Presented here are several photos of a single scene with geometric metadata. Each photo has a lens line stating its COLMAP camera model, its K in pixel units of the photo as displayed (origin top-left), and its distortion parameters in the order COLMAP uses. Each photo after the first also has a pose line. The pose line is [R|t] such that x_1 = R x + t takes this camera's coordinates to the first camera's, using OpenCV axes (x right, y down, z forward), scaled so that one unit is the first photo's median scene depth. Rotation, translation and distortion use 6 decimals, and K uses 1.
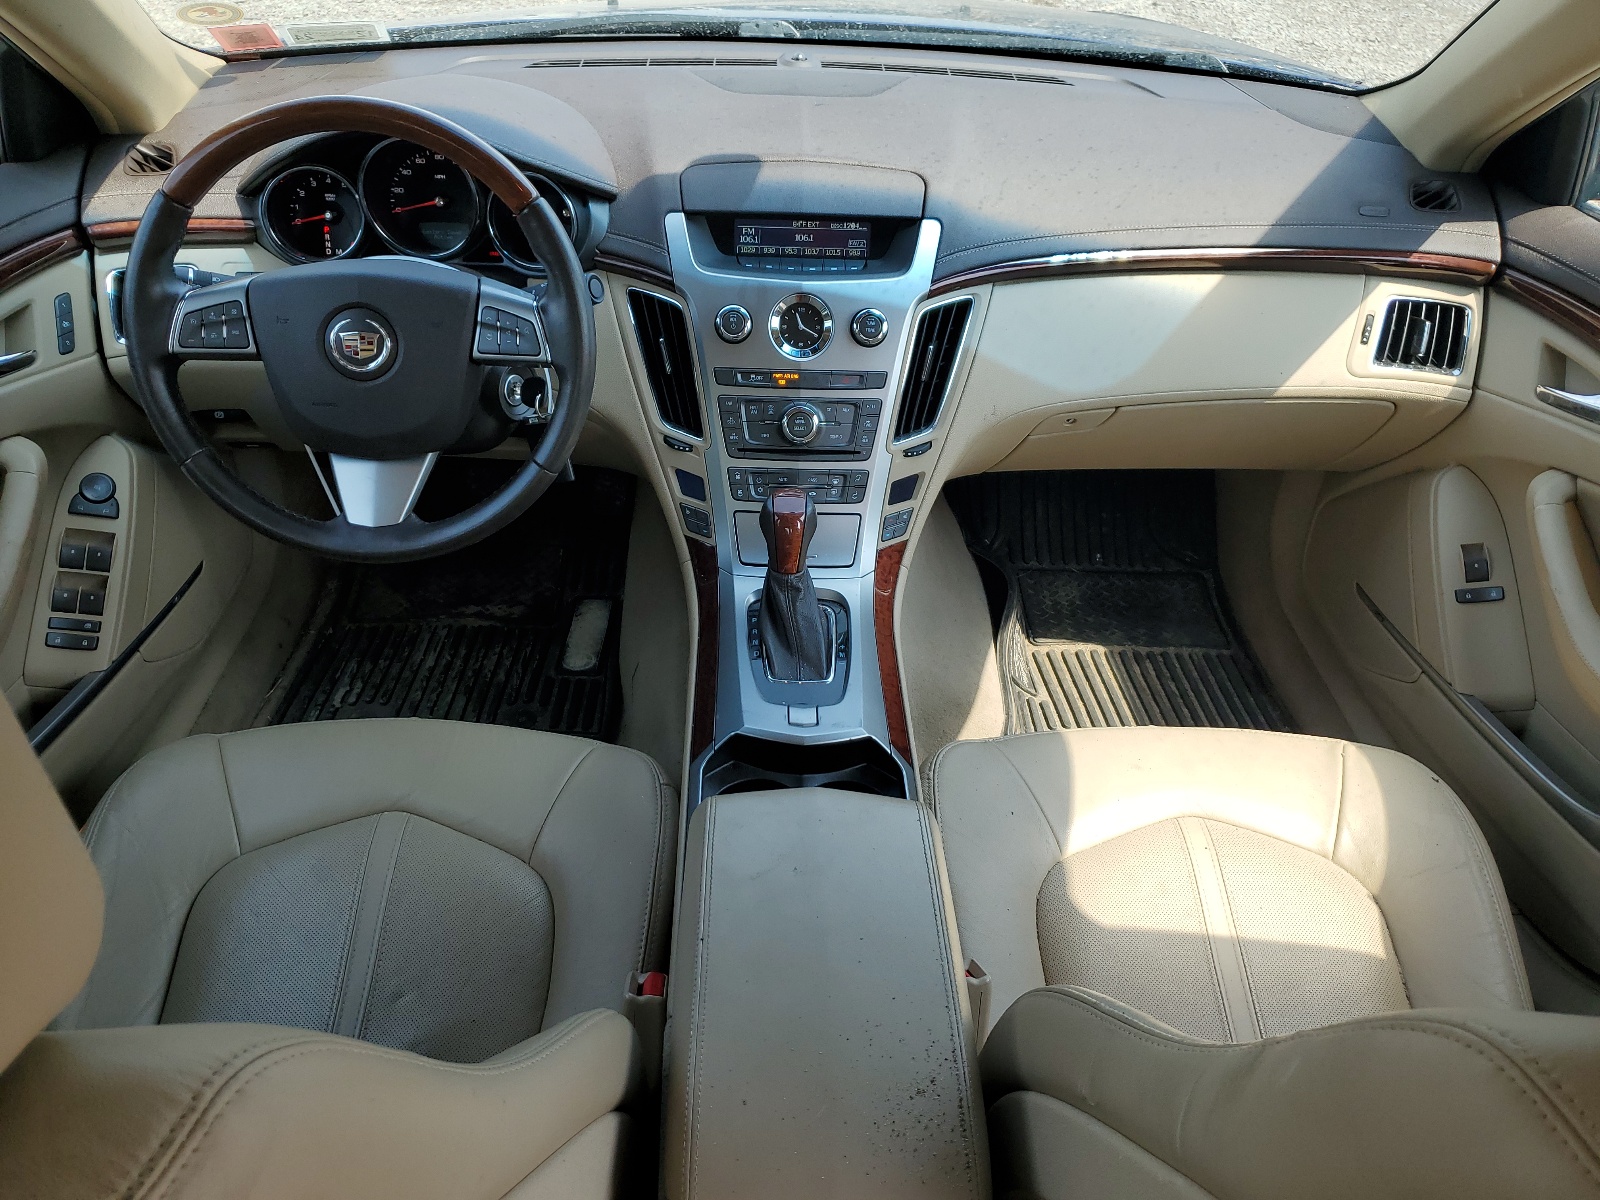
lens RADIAL K [[1284.1, 0, 800.0], [0, 1284.1, 600.0], [0, 0, 1]] dist [0.005179, 0.005964]
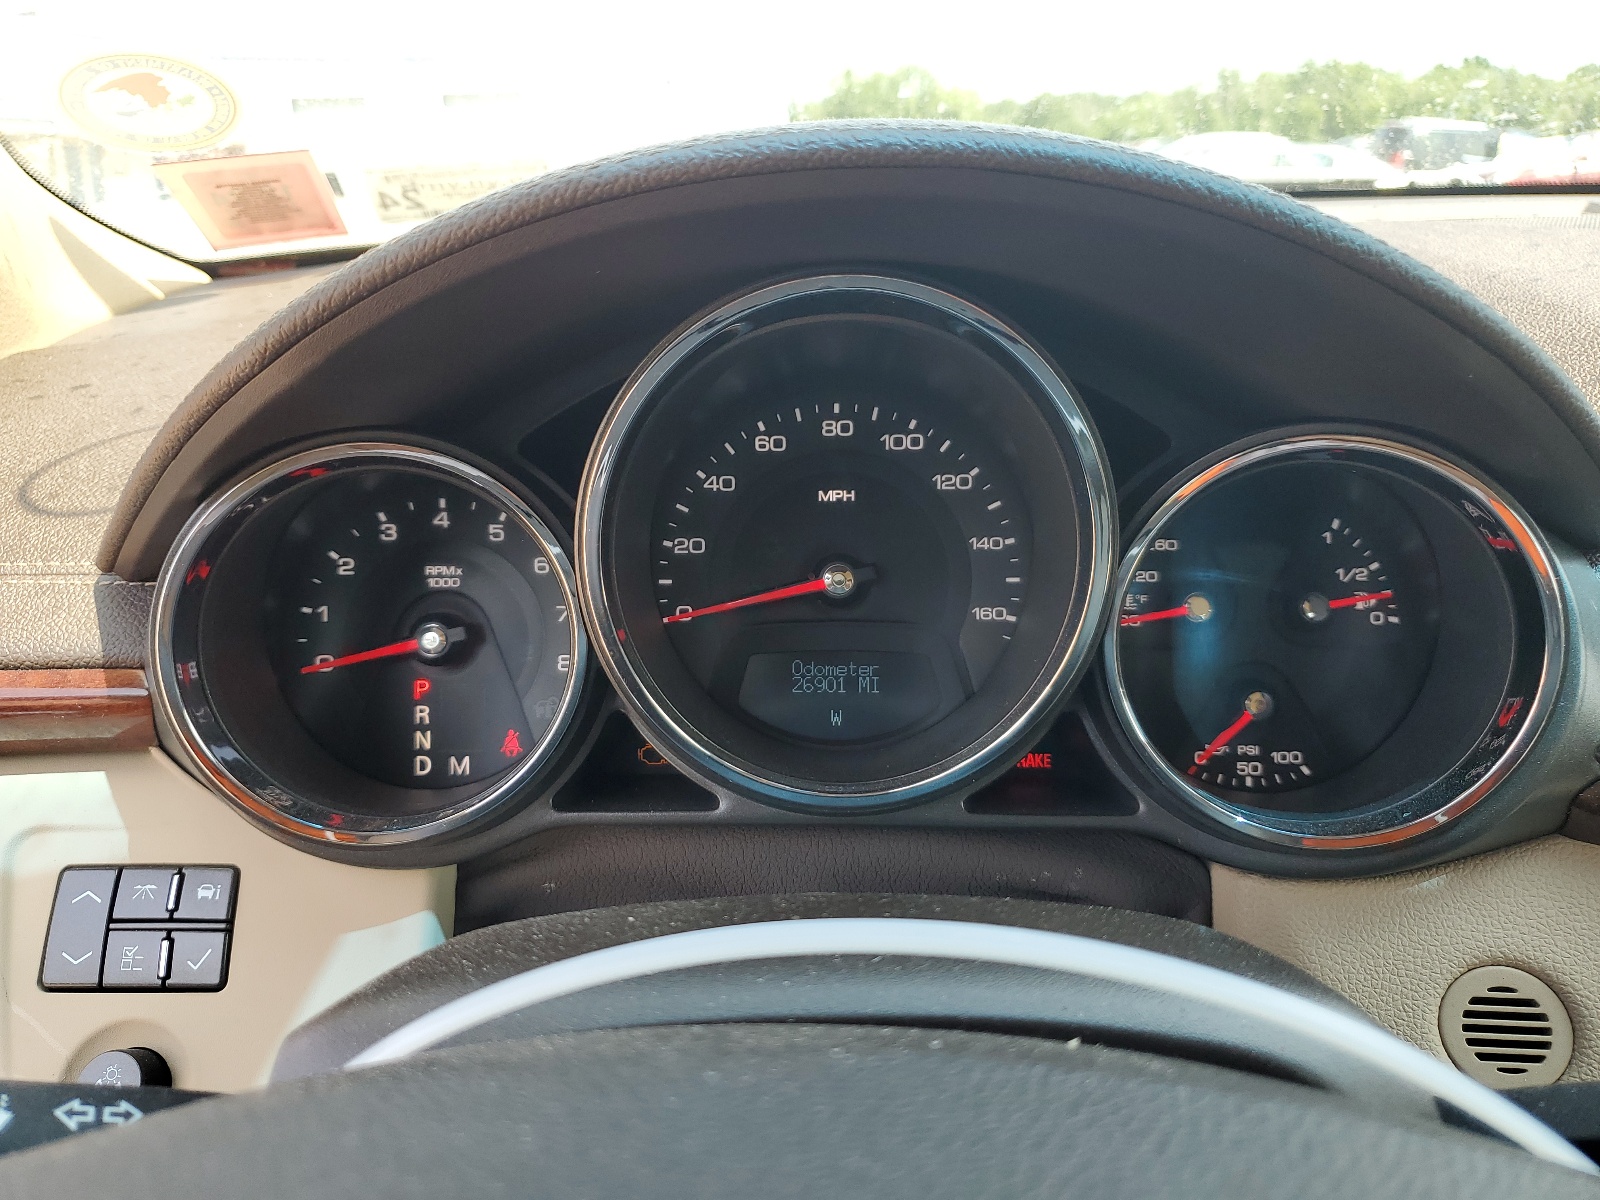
lens RADIAL K [[1284.1, 0, 800.0], [0, 1284.1, 600.0], [0, 0, 1]] dist [0.005179, 0.005964]
pose [[0.998333, -0.027191, -0.050904, -0.275399], [0.011487, 0.958023, -0.286461, -0.228848], [0.056556, 0.285398, 0.956739, 0.742672]]
